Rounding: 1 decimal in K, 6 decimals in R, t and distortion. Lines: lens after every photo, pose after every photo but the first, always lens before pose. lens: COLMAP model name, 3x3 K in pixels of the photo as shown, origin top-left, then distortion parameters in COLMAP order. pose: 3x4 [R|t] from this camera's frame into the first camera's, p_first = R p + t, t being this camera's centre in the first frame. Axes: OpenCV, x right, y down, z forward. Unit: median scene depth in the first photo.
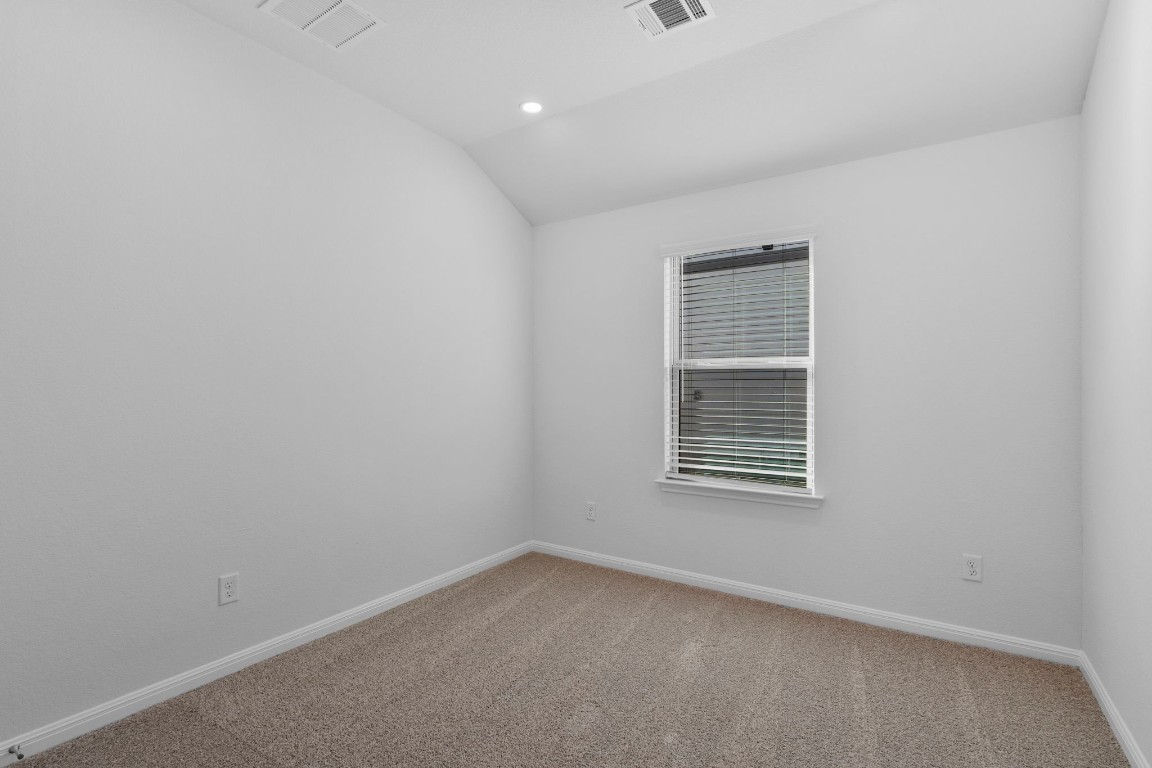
lens RADIAL K [[525.4, 0, 567.2], [0, 525.4, 389.5], [0, 0, 1]] dist [-0.005467, 0.000325]
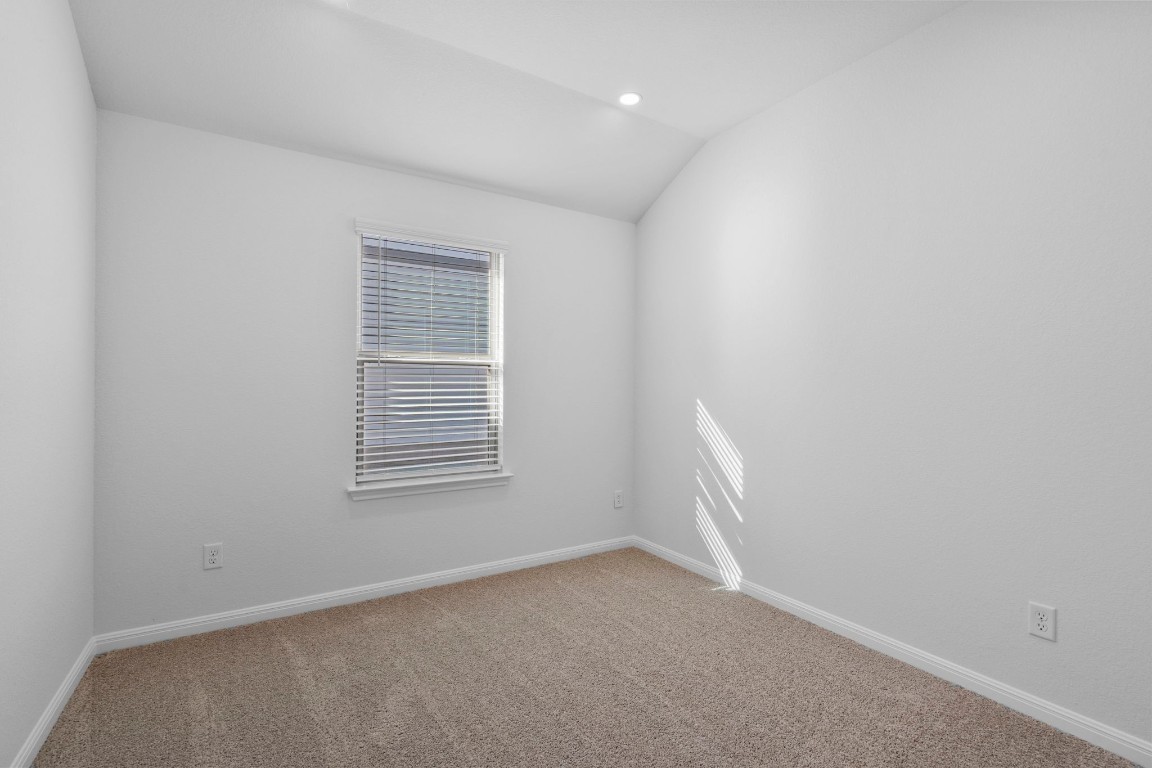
lens RADIAL K [[525.4, 0, 572.9], [0, 525.4, 385.3], [0, 0, 1]] dist [-0.005467, 0.000325]
pose [[0.430117, -0.004410, 0.902762, -0.577459], [0.003888, 0.999988, 0.003032, 0.000038], [-0.902765, 0.002206, 0.430129, 0.386185]]
